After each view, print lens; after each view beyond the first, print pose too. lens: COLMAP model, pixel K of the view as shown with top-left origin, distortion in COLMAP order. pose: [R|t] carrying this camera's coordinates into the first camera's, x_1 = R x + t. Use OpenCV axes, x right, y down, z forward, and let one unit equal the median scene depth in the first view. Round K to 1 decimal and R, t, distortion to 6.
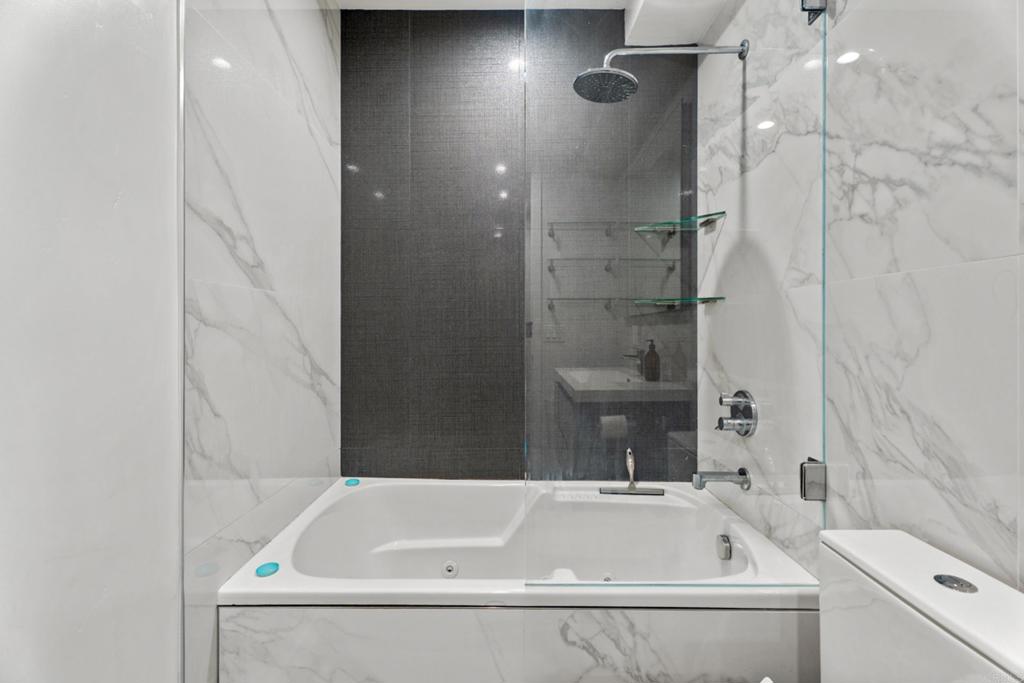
lens RADIAL K [[463.6, 0, 513.2], [0, 463.6, 332.5], [0, 0, 1]] dist [0.000211, 0.000138]
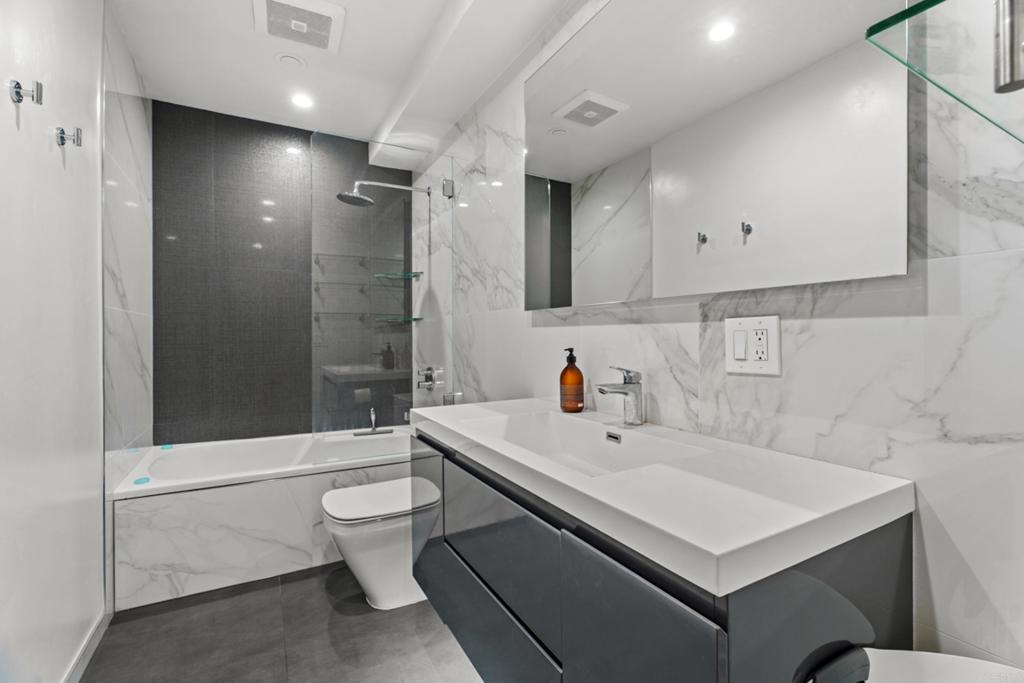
lens RADIAL K [[463.6, 0, 513.2], [0, 463.6, 332.5], [0, 0, 1]] dist [0.000211, 0.000138]
pose [[0.876770, 0.000480, 0.480910, -0.104581], [0.007517, 0.999864, -0.014702, 0.009666], [-0.480851, 0.016505, 0.876647, -0.700854]]
